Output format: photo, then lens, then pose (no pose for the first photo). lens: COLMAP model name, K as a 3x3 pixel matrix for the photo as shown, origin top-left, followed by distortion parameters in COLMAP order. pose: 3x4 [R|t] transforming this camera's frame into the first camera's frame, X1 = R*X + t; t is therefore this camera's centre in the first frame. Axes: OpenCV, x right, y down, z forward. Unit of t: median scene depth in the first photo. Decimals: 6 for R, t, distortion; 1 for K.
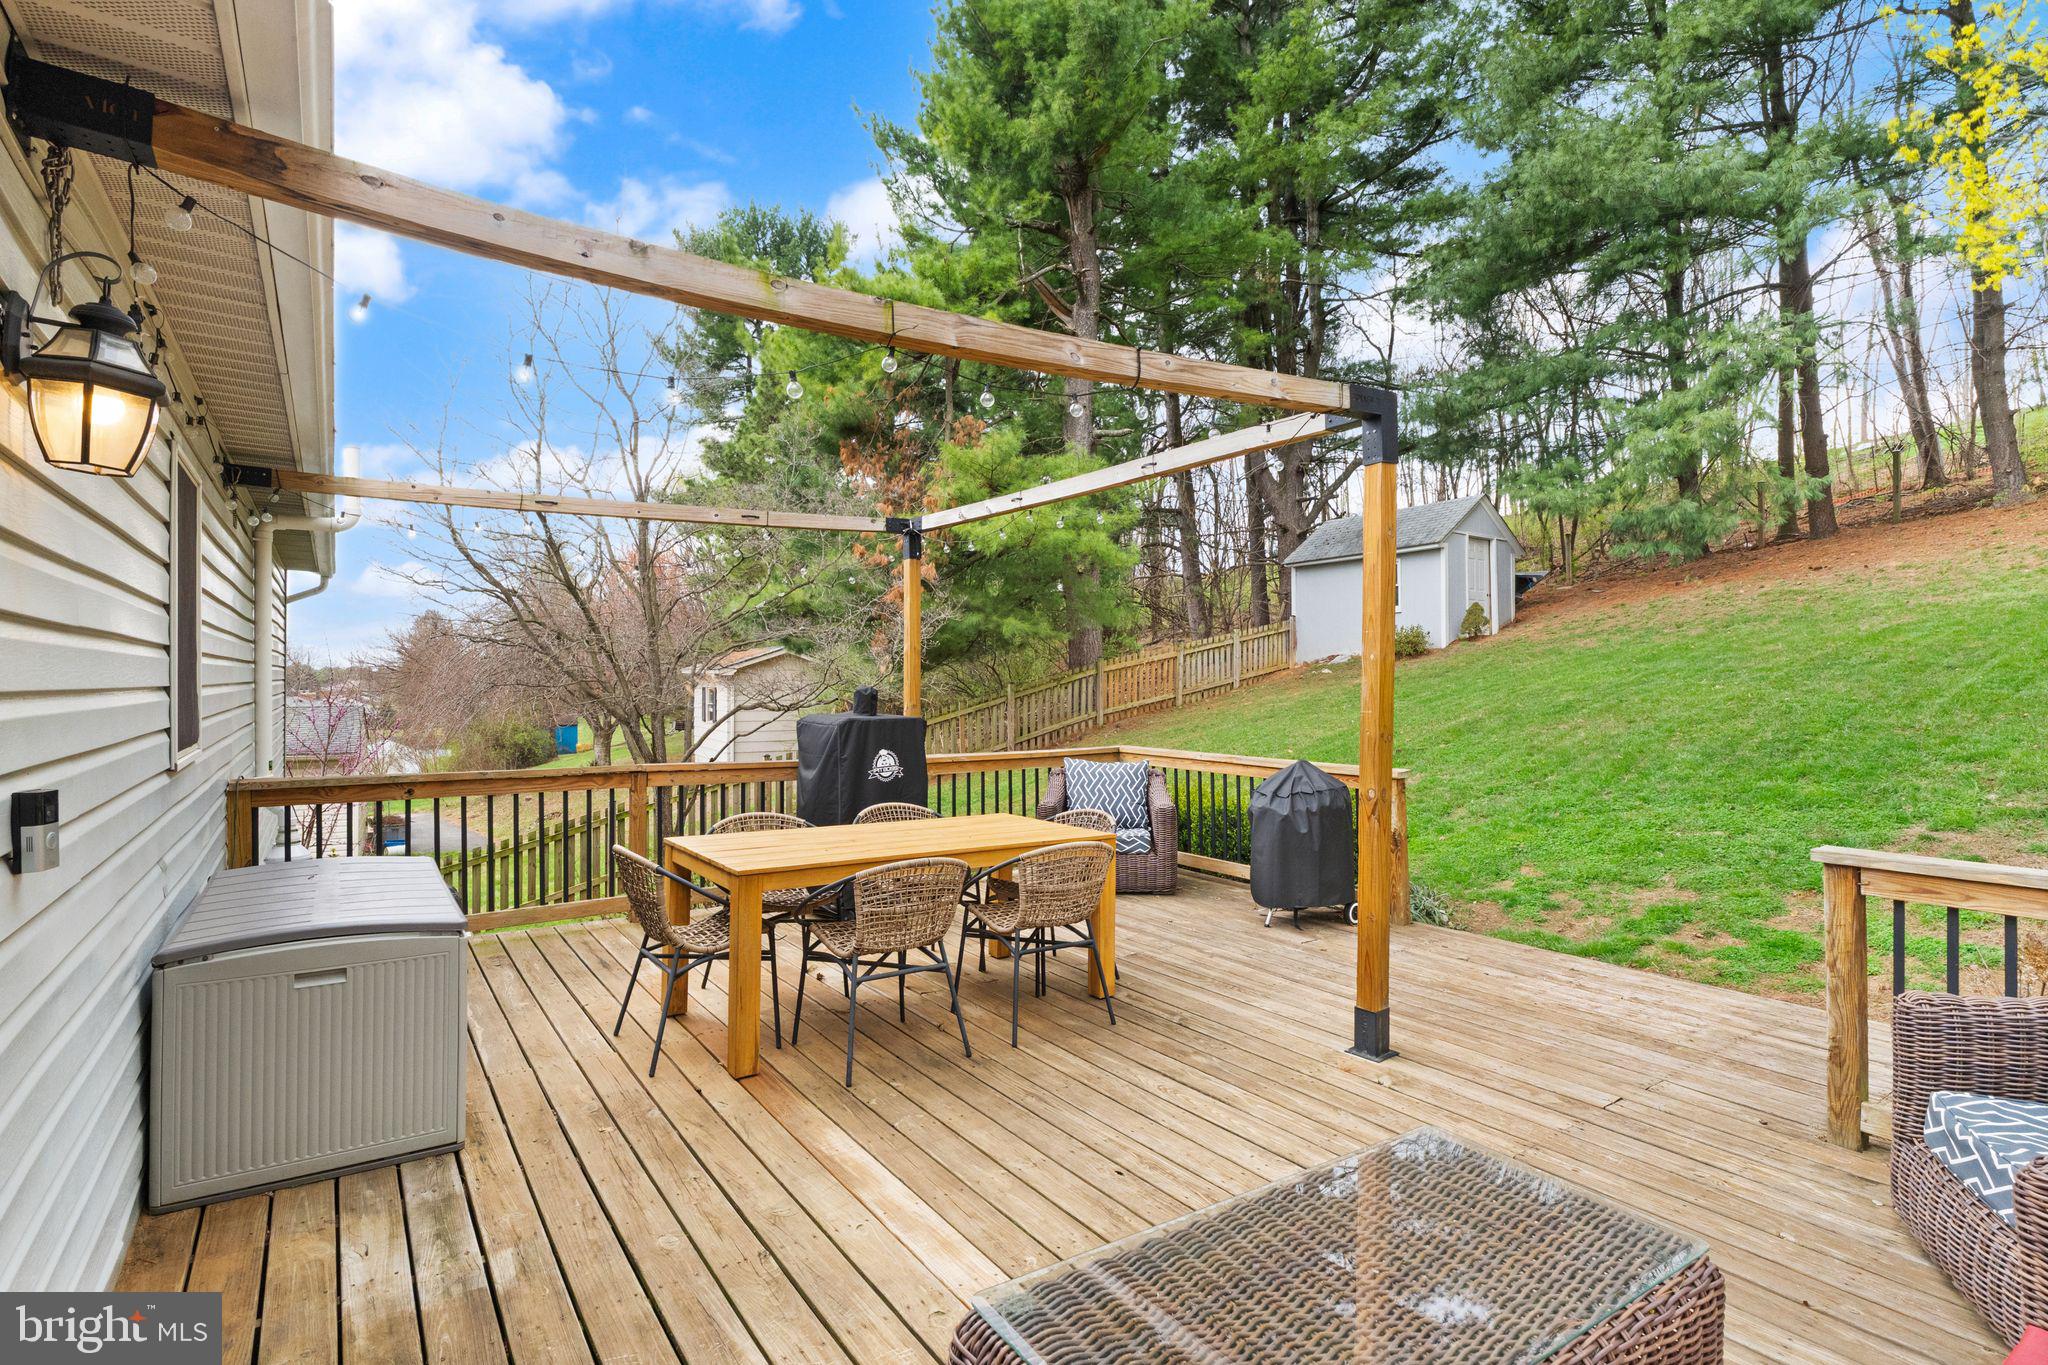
lens RADIAL K [[981.3, 0, 1007.4], [0, 981.3, 683.0], [0, 0, 1]] dist [-0.008656, -0.000057]
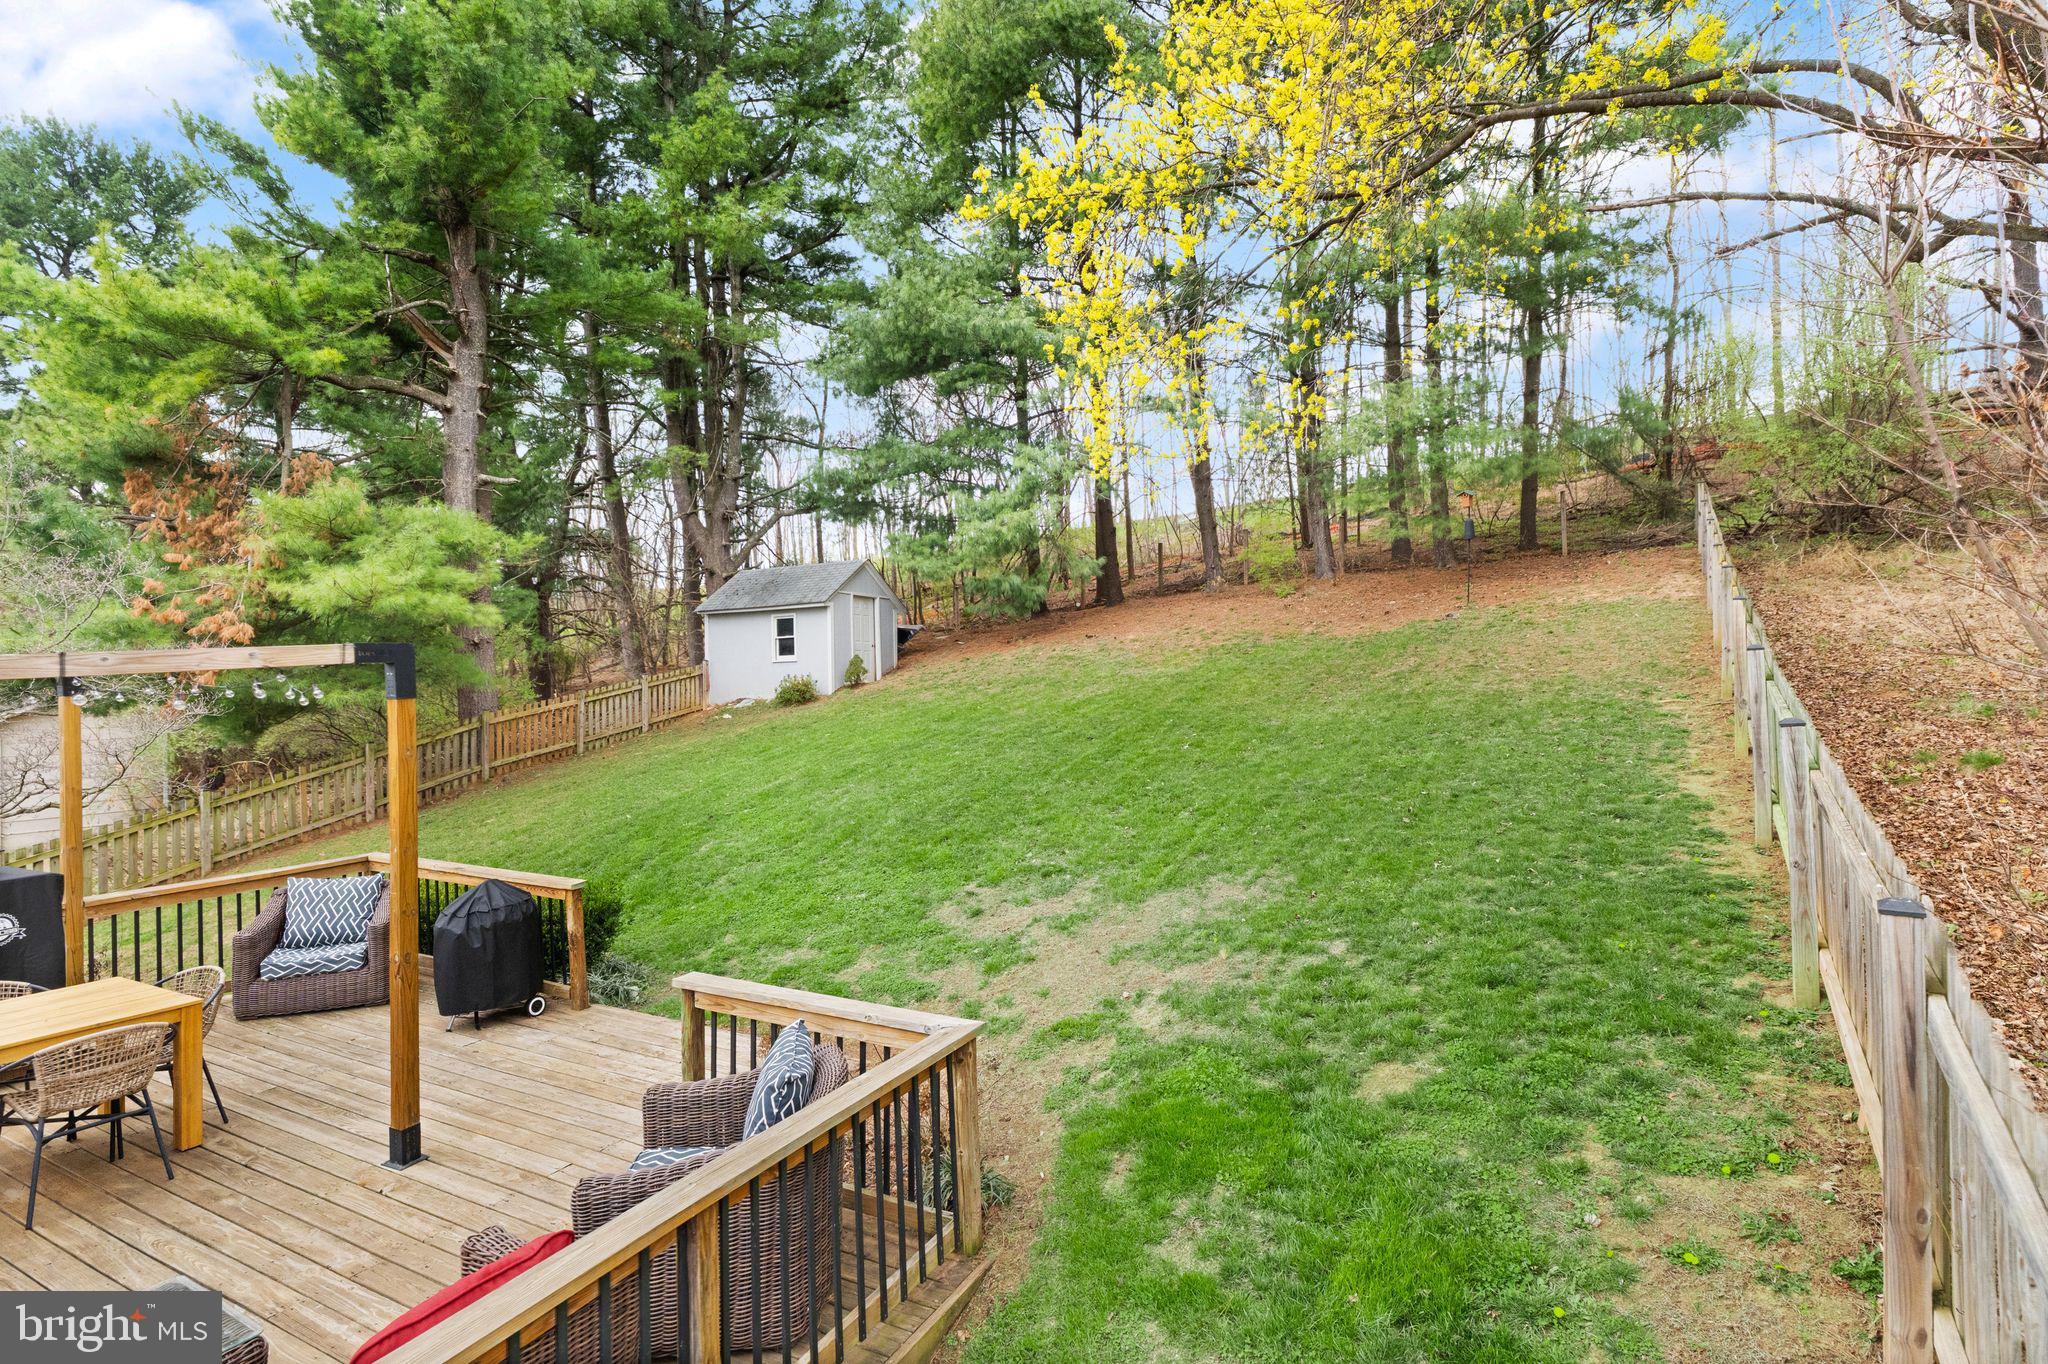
lens RADIAL K [[981.3, 0, 1031.3], [0, 981.3, 677.3], [0, 0, 1]] dist [-0.008656, -0.000057]
pose [[0.881883, -0.006300, 0.471426, 0.114838], [0.006083, 0.999980, 0.001984, -0.056585], [-0.471429, 0.001118, 0.881903, -0.113971]]
